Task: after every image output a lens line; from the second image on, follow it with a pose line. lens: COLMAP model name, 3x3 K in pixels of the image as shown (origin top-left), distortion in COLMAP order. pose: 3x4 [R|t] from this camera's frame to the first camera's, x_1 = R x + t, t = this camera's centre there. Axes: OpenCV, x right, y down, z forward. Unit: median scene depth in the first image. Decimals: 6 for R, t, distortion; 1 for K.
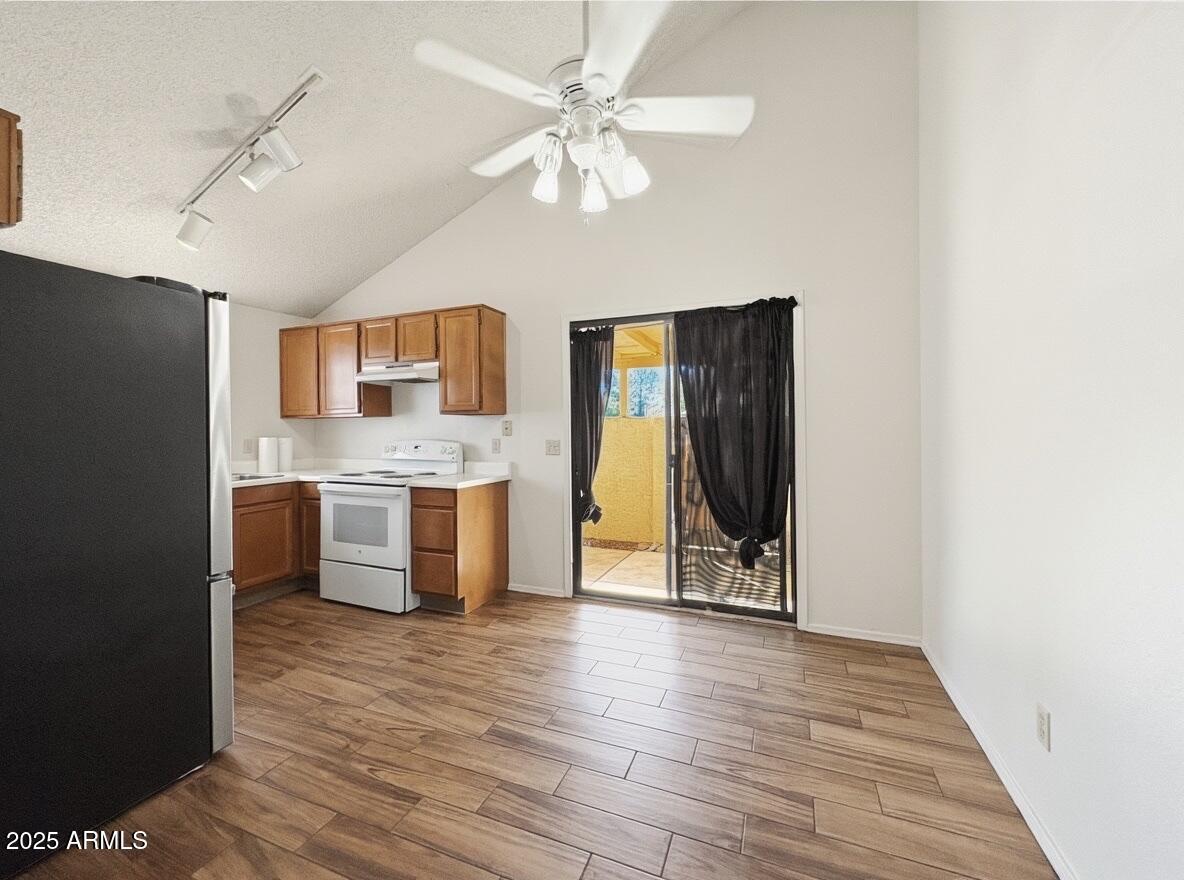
lens RADIAL K [[477.8, 0, 581.8], [0, 477.8, 431.1], [0, 0, 1]] dist [0.001468, -0.000039]
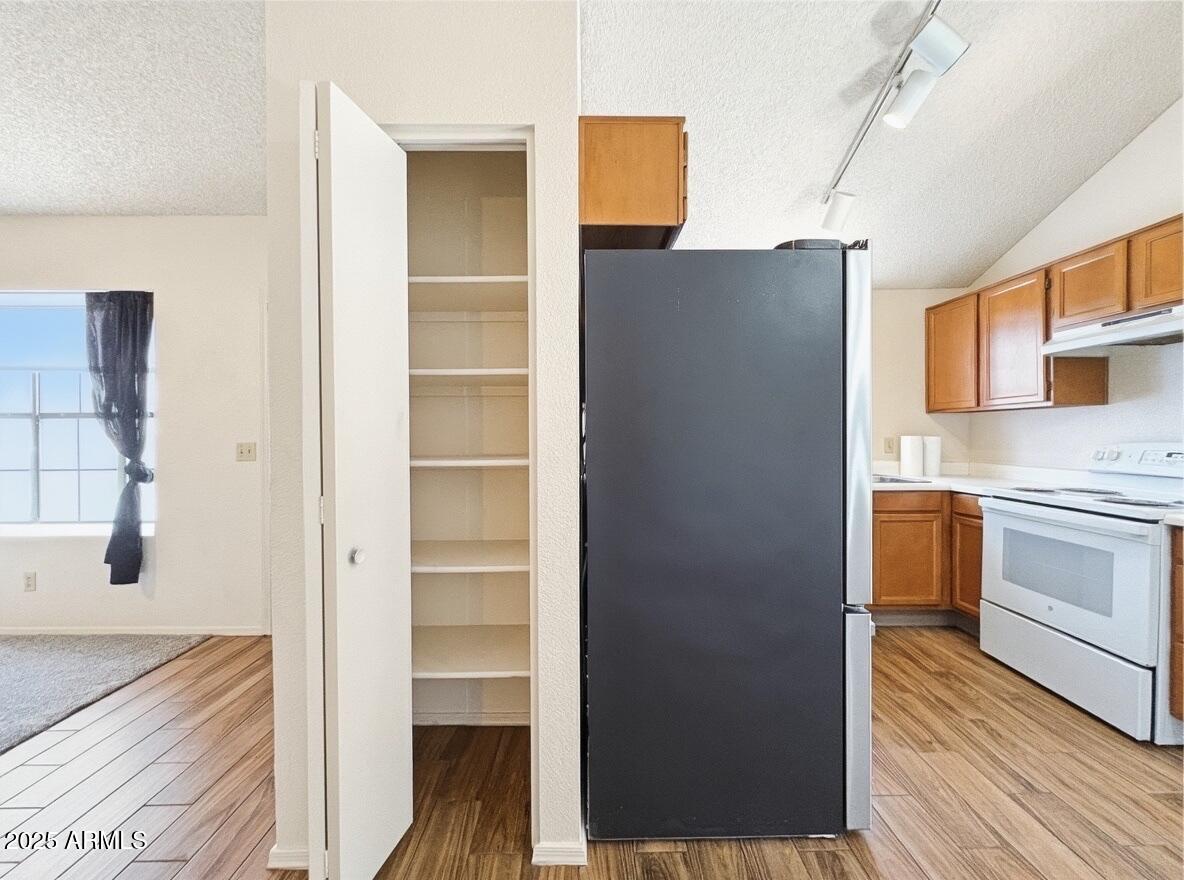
lens RADIAL K [[477.8, 0, 595.1], [0, 477.8, 438.4], [0, 0, 1]] dist [0.001468, -0.000039]
pose [[0.402070, 0.014877, -0.915488, -0.115509], [-0.001754, 0.999879, 0.015478, 0.007650], [0.915607, -0.004617, 0.402047, 0.157035]]
